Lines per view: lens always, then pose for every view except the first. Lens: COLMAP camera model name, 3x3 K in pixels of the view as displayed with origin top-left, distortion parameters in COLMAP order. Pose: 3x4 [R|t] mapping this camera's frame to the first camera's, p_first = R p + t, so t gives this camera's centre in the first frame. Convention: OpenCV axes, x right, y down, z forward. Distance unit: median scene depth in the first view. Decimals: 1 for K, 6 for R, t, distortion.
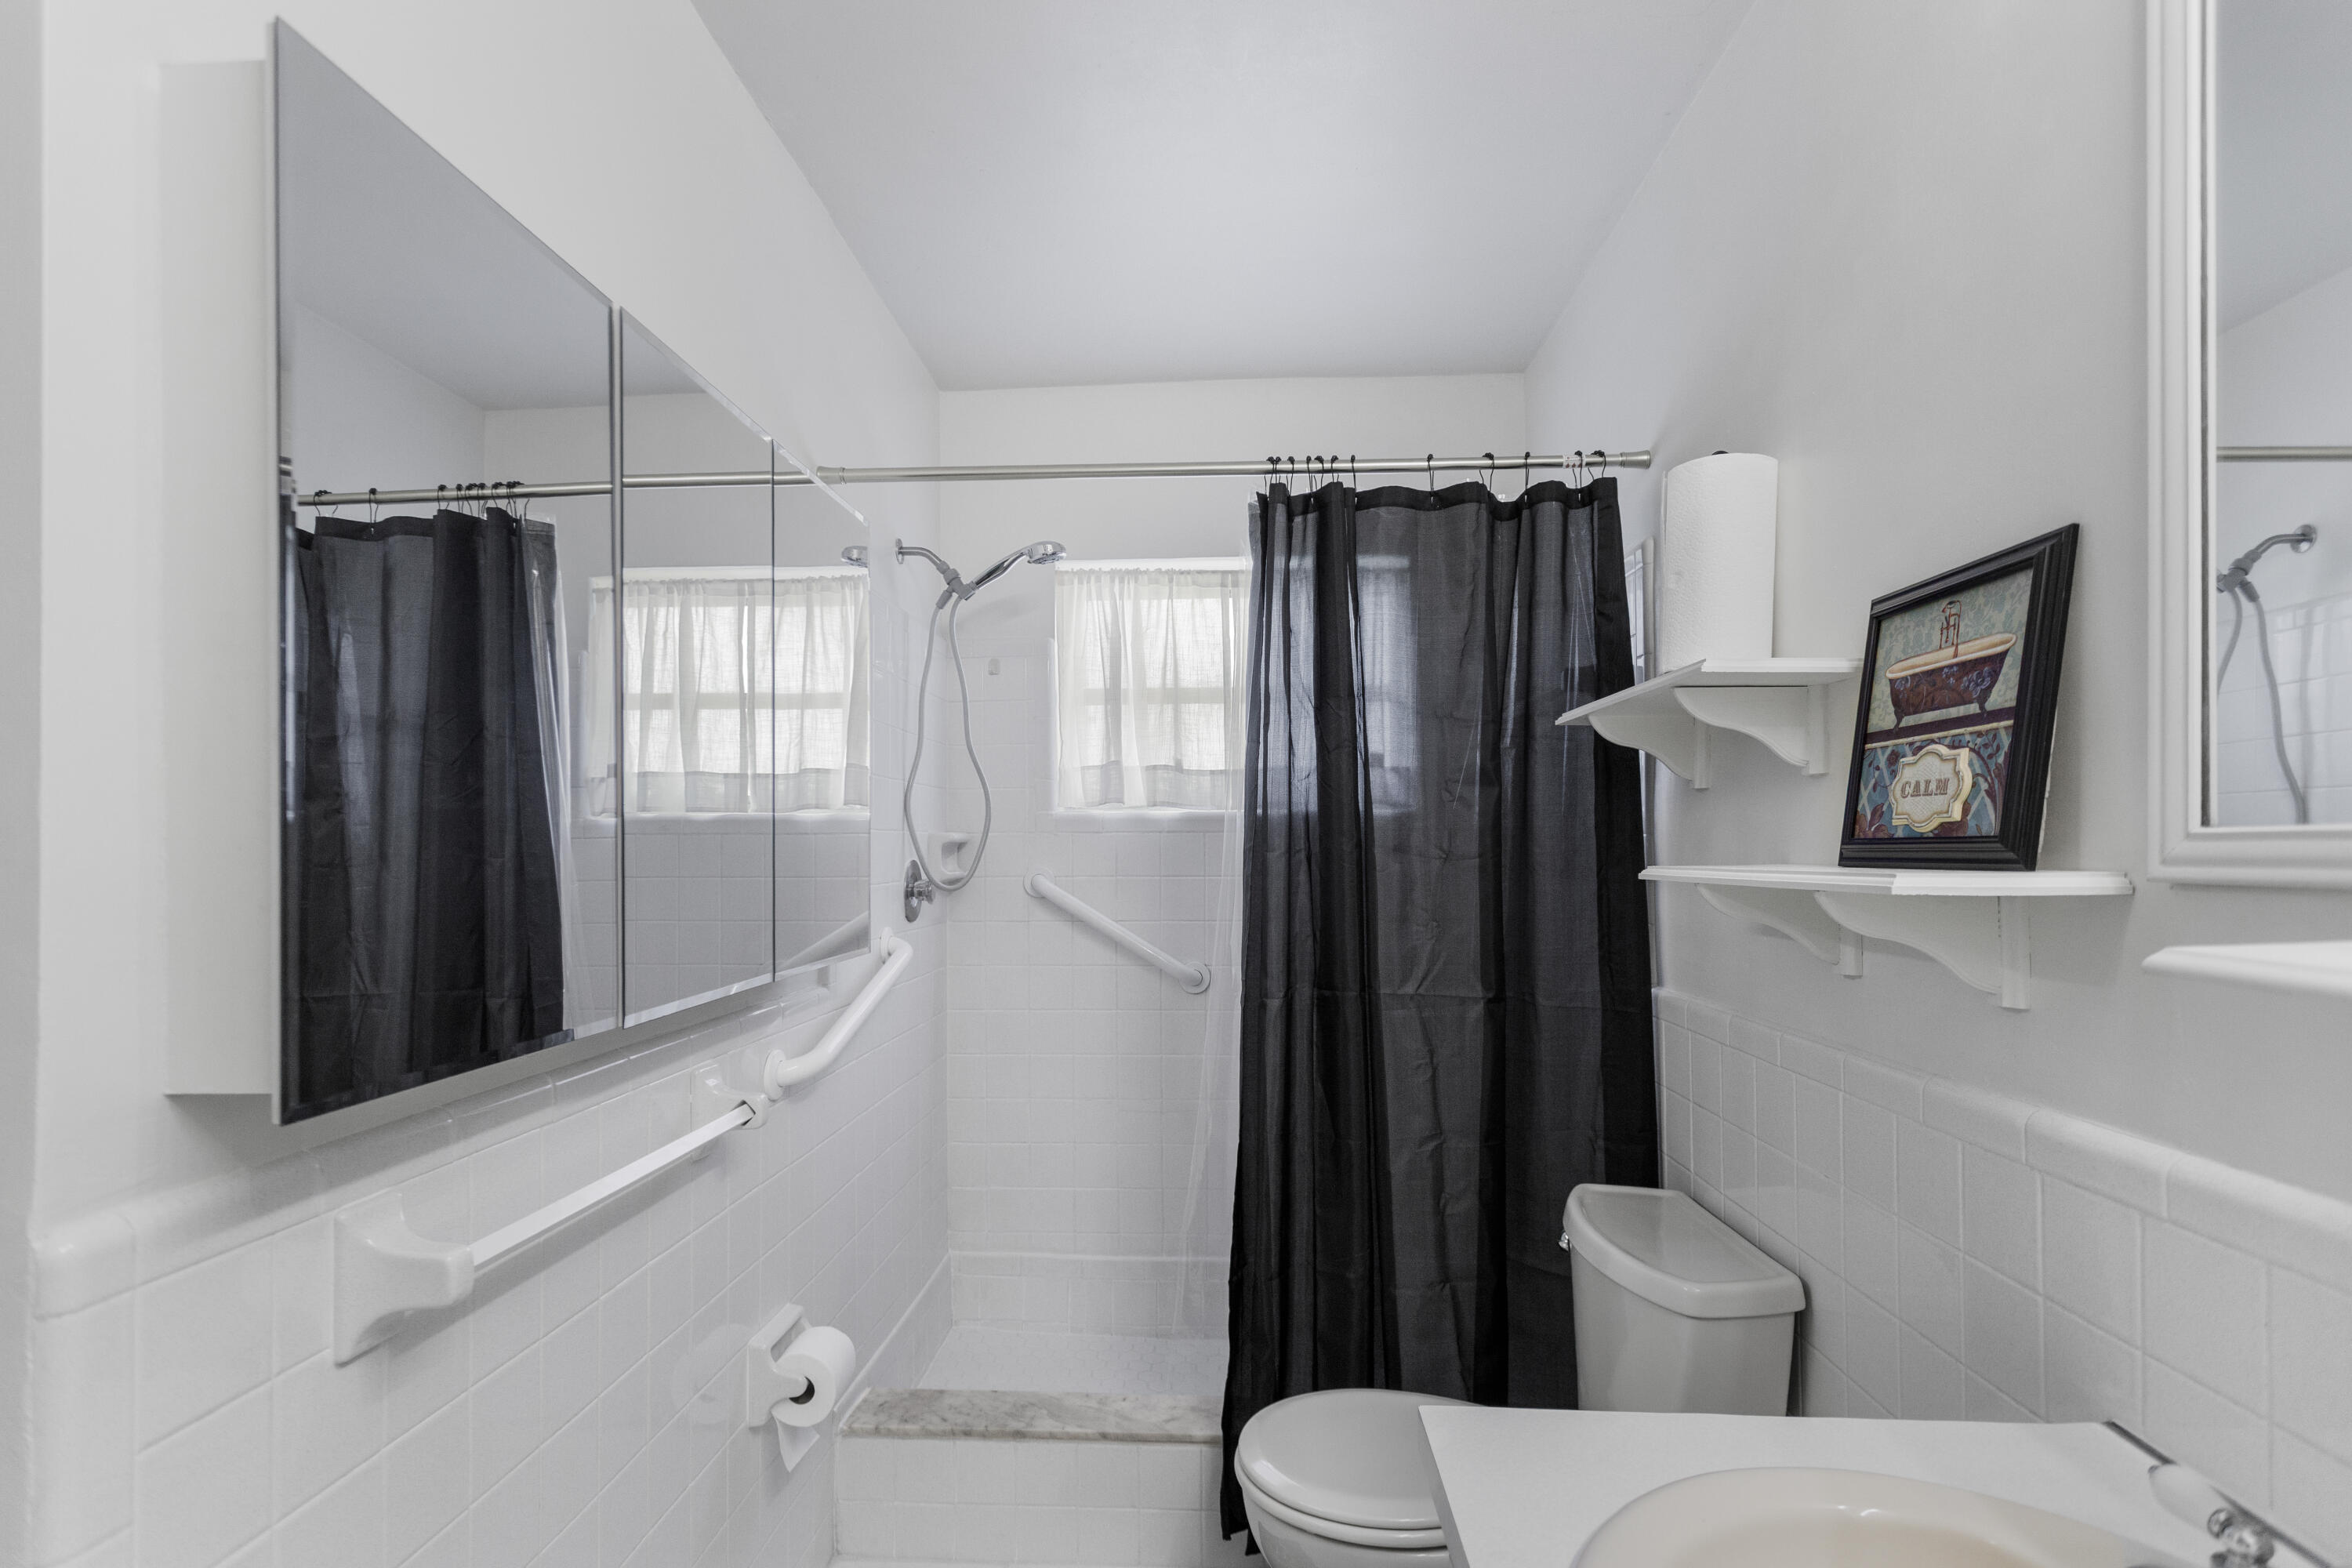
lens RADIAL K [[1117.9, 0, 1172.4], [0, 1117.9, 816.2], [0, 0, 1]] dist [0.000553, 0.000090]
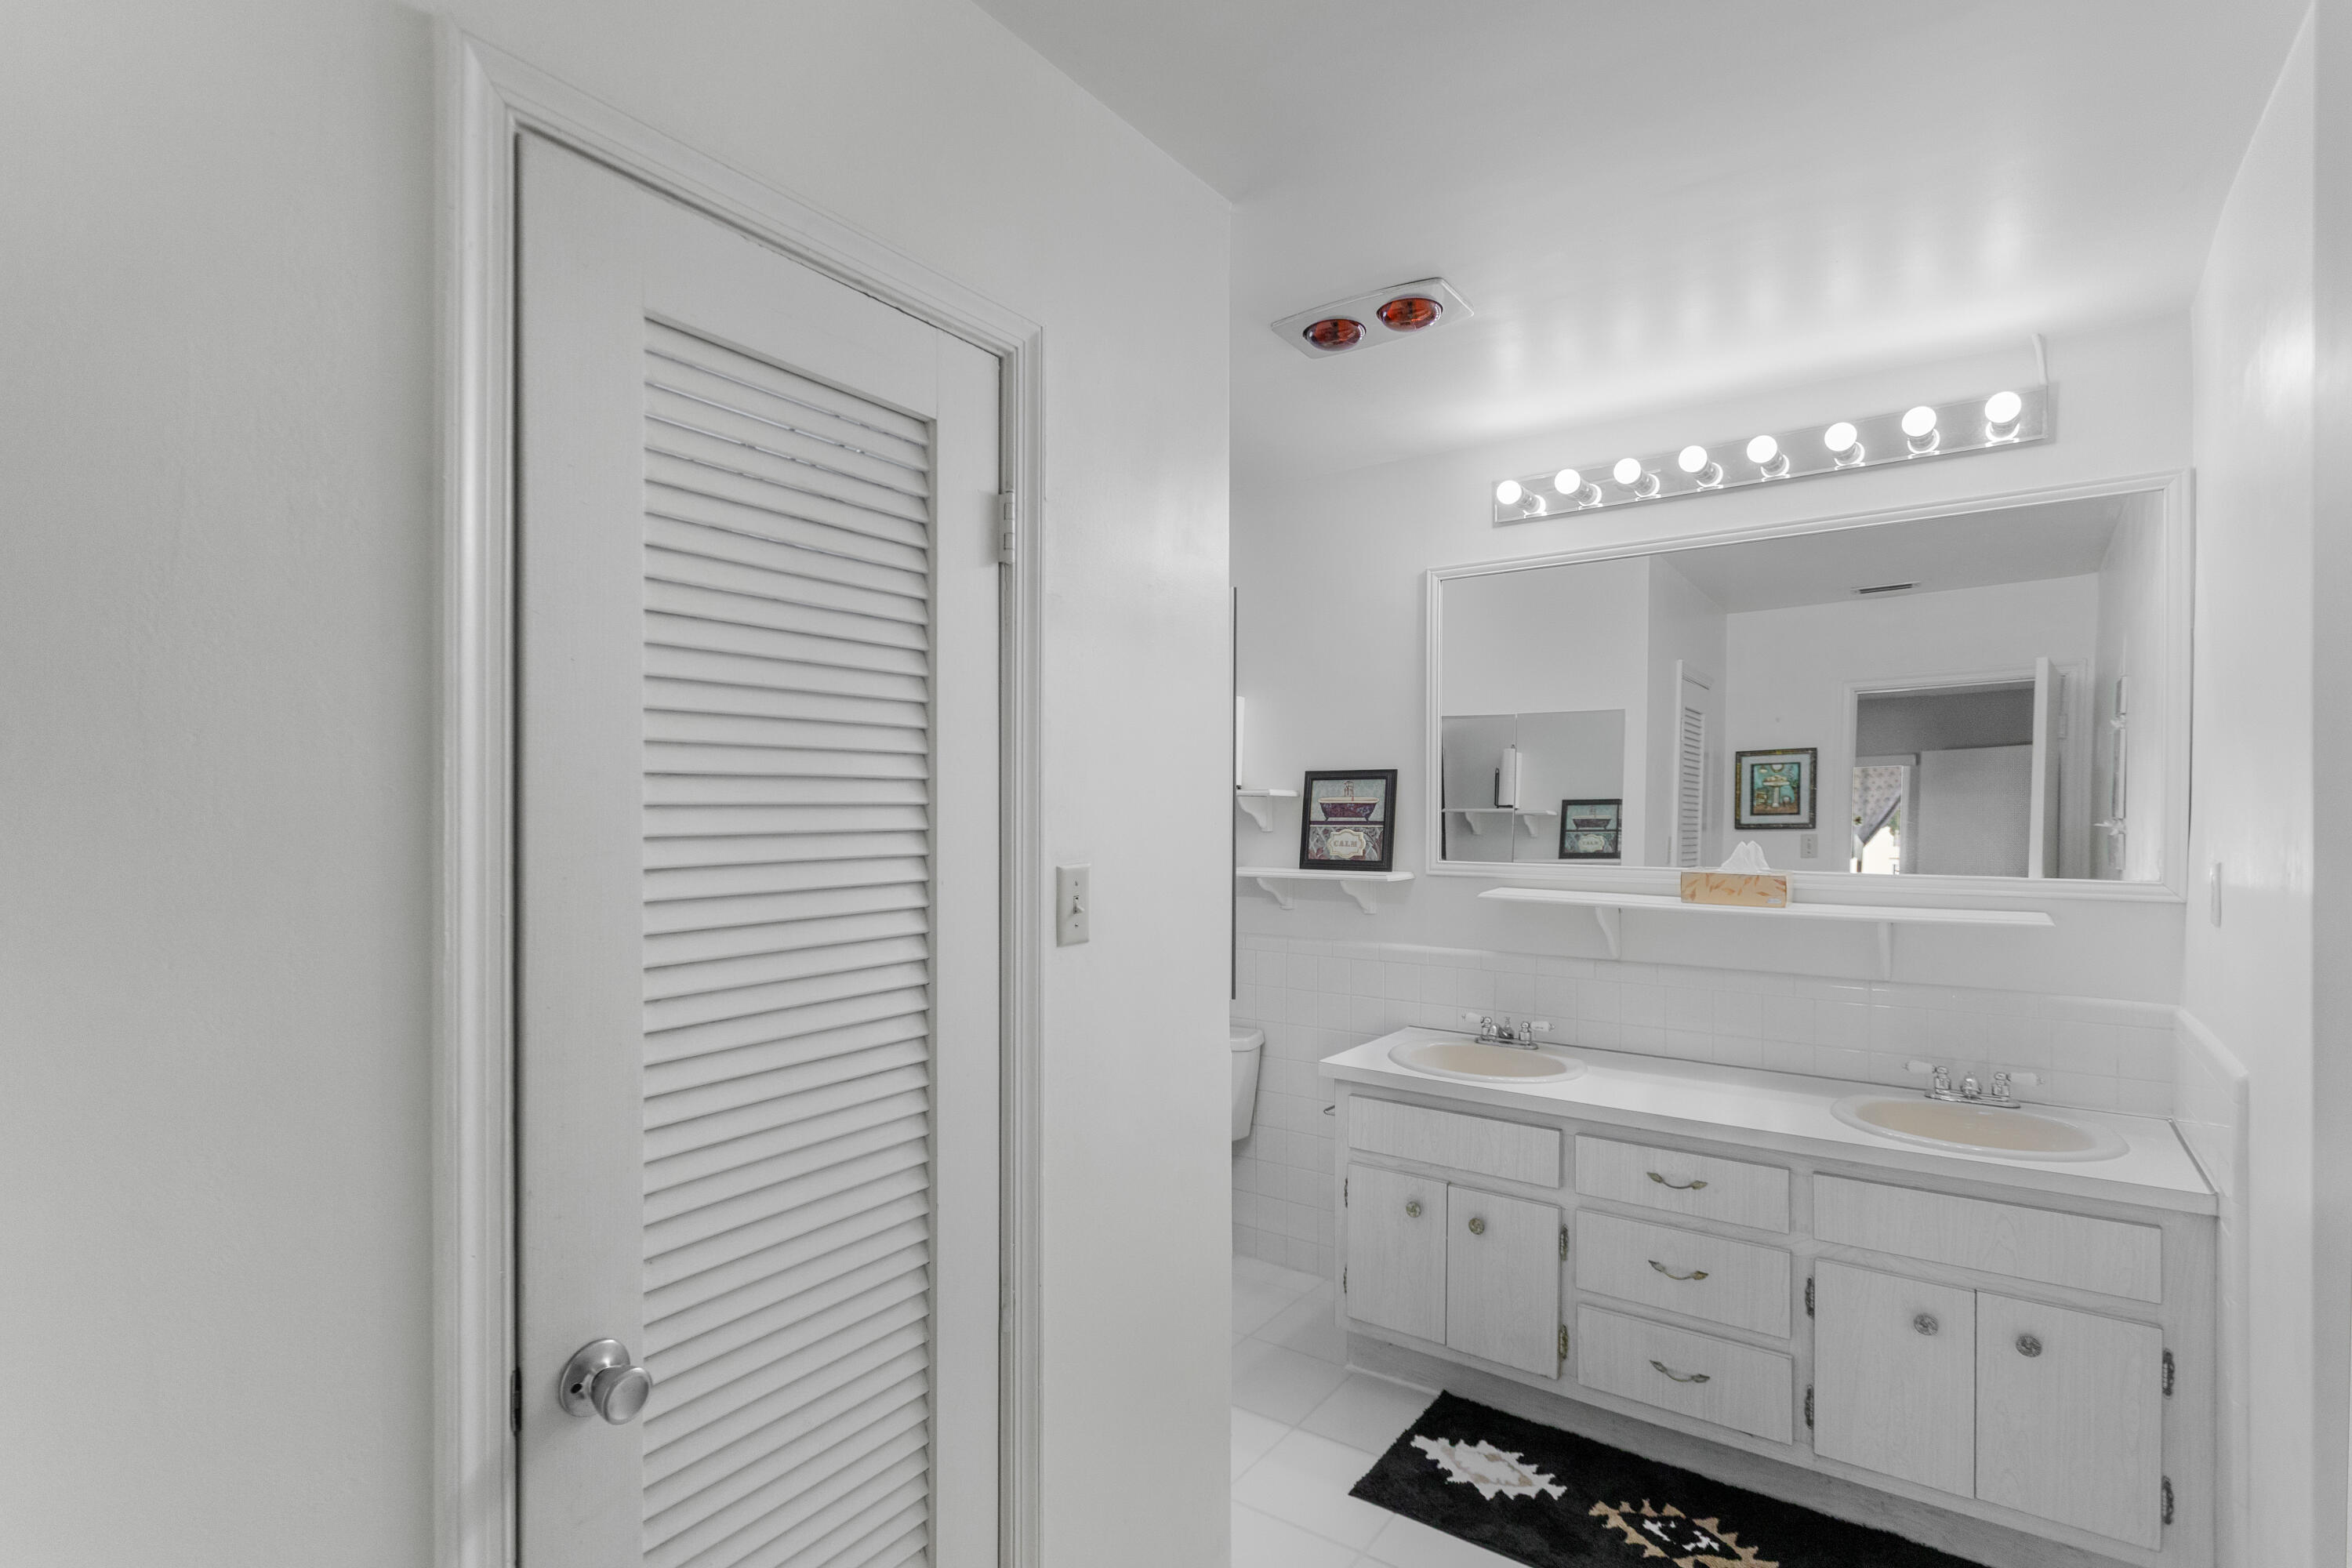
lens RADIAL K [[1117.9, 0, 1172.4], [0, 1117.9, 816.2], [0, 0, 1]] dist [0.000553, 0.000090]
pose [[0.526140, 0.000349, 0.850398, -2.165091], [-0.025293, 0.999564, 0.015238, -0.136118], [-0.850022, -0.029526, 0.525920, -0.180622]]
